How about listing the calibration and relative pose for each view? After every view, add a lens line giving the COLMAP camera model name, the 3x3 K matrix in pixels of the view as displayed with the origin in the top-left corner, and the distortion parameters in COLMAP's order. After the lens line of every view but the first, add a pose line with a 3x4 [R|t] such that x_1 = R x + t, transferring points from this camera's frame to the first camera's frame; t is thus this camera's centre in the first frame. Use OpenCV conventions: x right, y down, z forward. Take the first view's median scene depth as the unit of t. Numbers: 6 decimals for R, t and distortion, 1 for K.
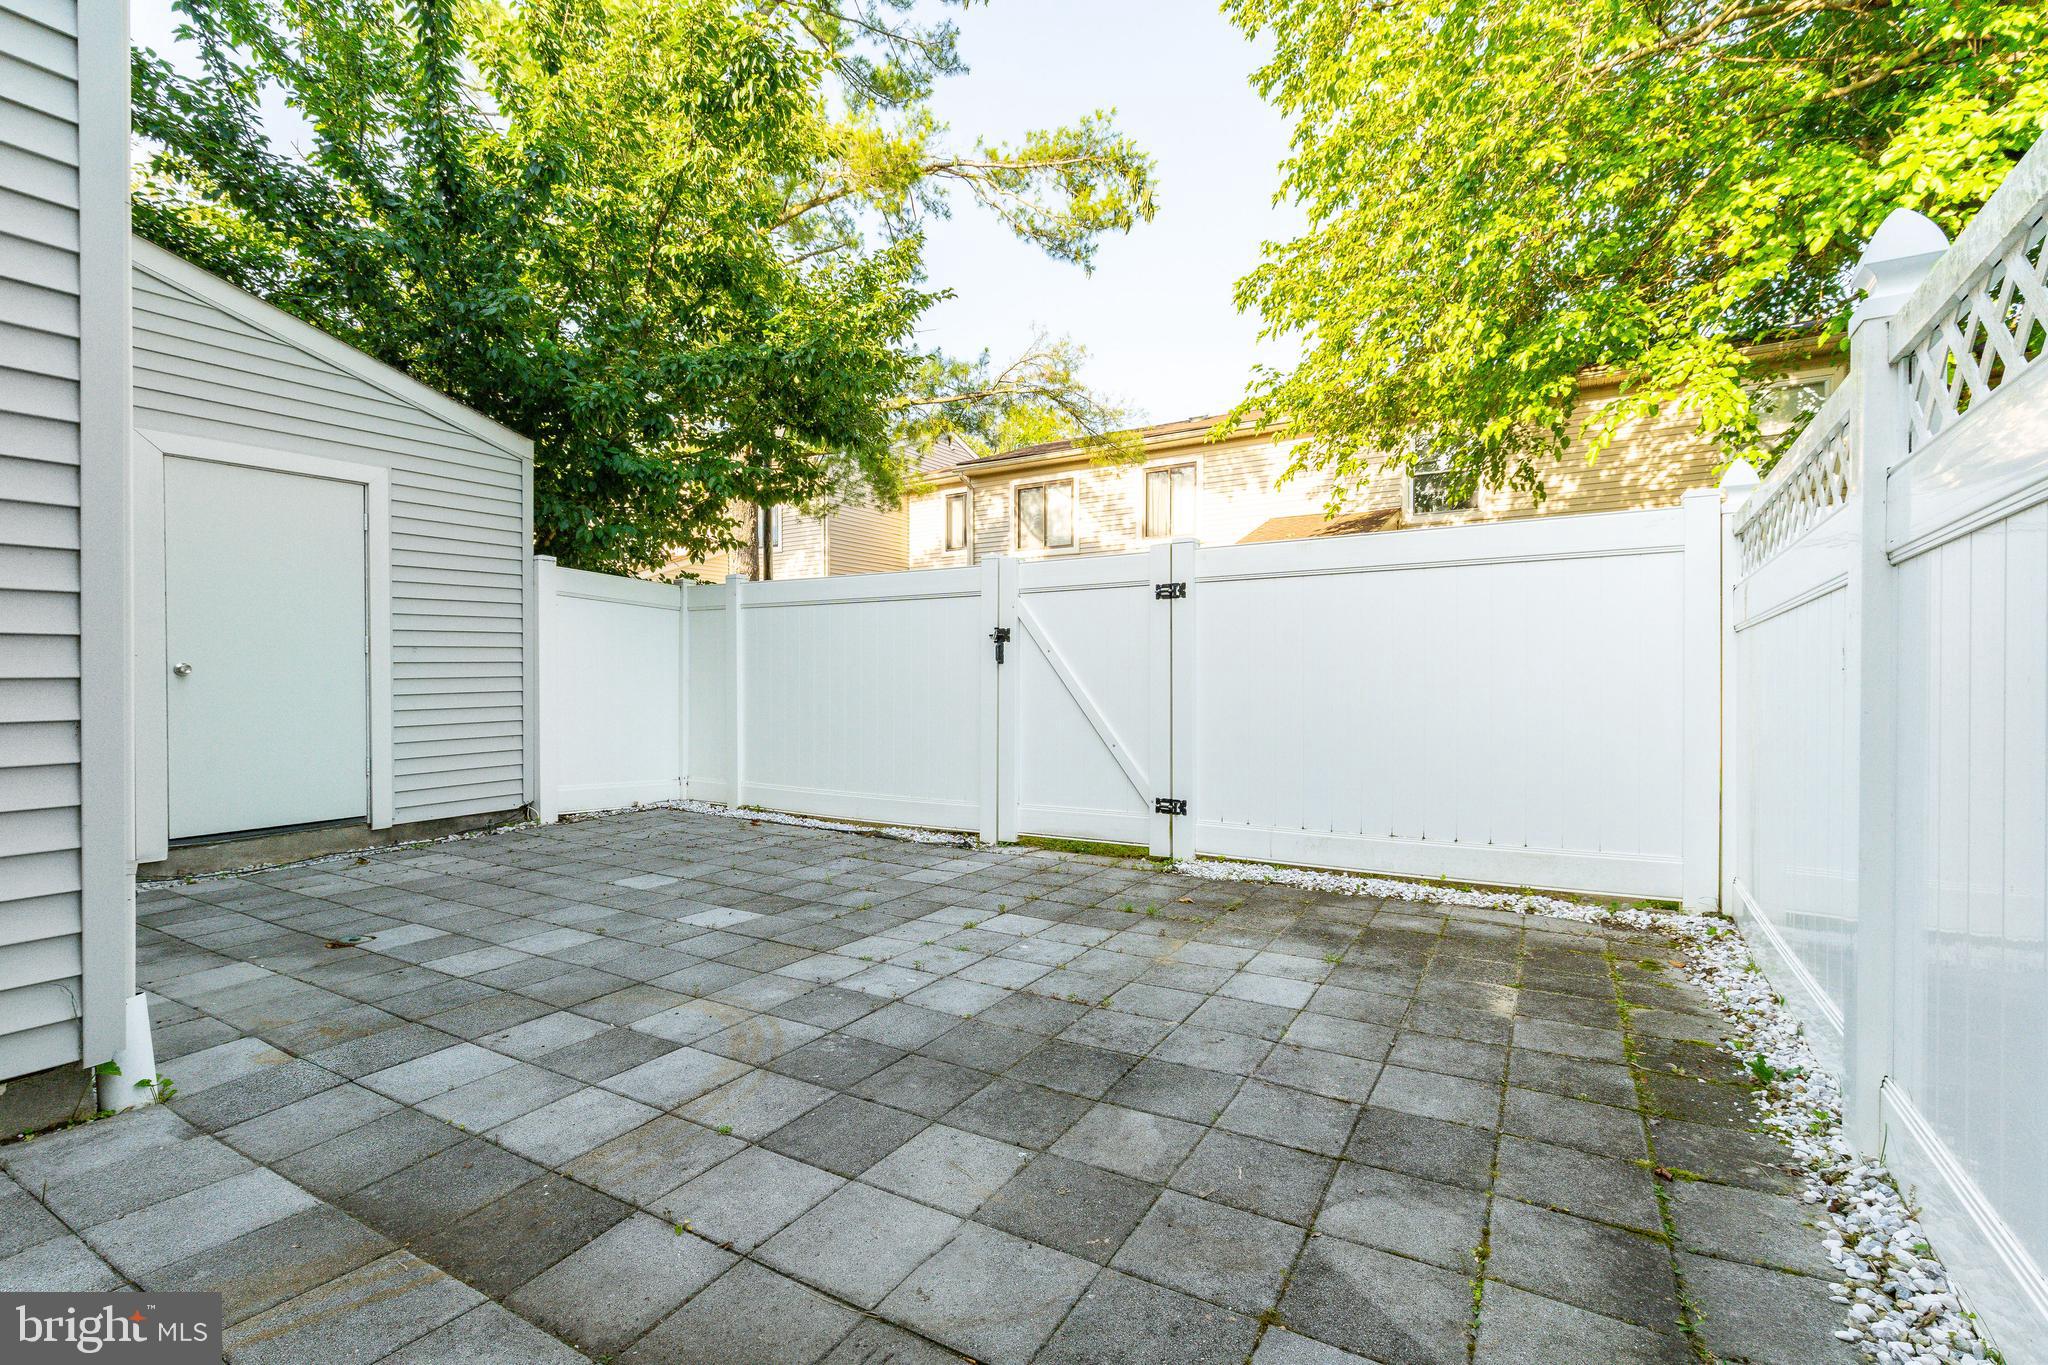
lens RADIAL K [[921.6, 0, 1024.0], [0, 921.6, 682.5], [0, 0, 1]] dist [0.003436, 0.000092]
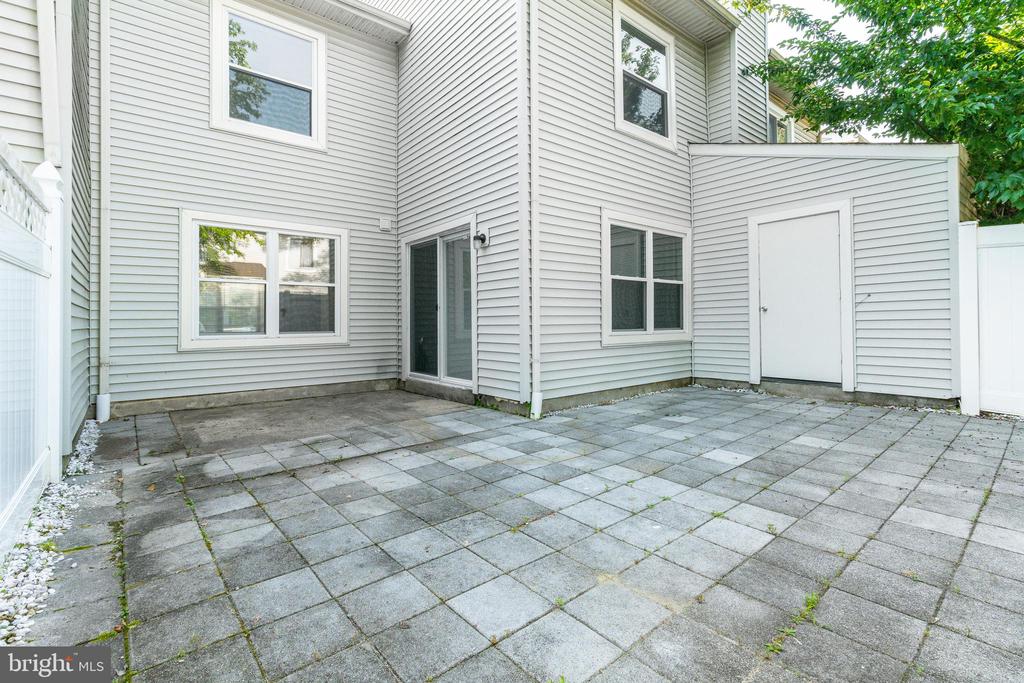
lens RADIAL K [[468.8, 0, 511.9], [0, 468.8, 312.9], [0, 0, 1]] dist [0.003332, 0.000736]
pose [[-0.335886, -0.003958, -0.941894, 0.779644], [0.008172, 0.999941, -0.007116, -0.000052], [0.941867, -0.010087, -0.335834, 1.210200]]
